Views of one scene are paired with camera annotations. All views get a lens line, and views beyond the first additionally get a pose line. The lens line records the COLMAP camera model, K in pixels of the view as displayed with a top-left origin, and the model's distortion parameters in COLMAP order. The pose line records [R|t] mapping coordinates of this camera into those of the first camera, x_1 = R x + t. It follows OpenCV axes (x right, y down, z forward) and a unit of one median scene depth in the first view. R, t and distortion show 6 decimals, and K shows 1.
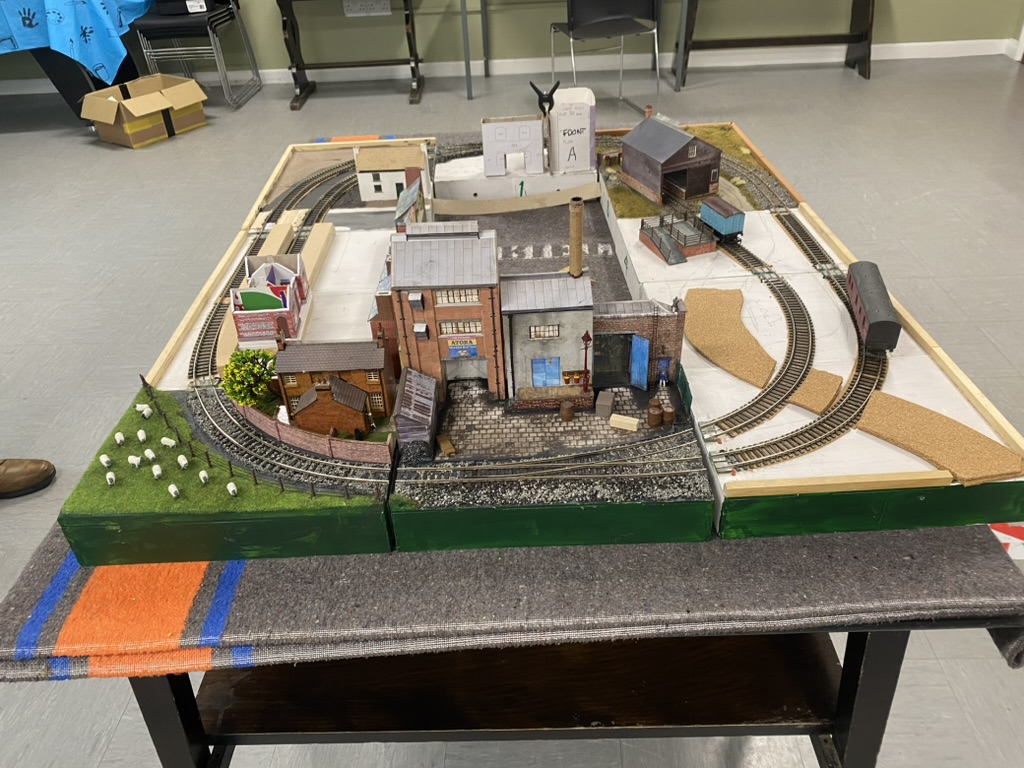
lens RADIAL K [[763.5, 0, 512.0], [0, 763.5, 384.0], [0, 0, 1]] dist [-0.001428, -0.000084]
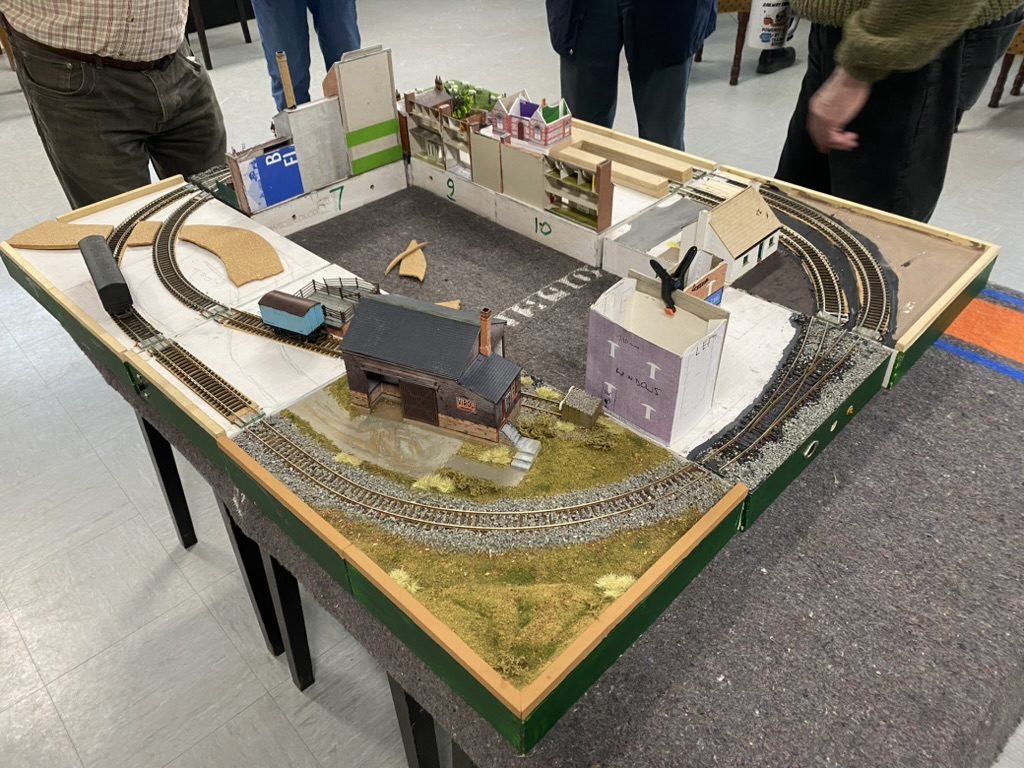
lens RADIAL K [[763.5, 0, 512.0], [0, 763.5, 384.0], [0, 0, 1]] dist [-0.001428, -0.000084]
pose [[-0.713735, 0.496317, -0.494219, 0.604760], [-0.354530, 0.352541, 0.866039, -1.081763], [0.604062, 0.793338, -0.075662, 1.404276]]
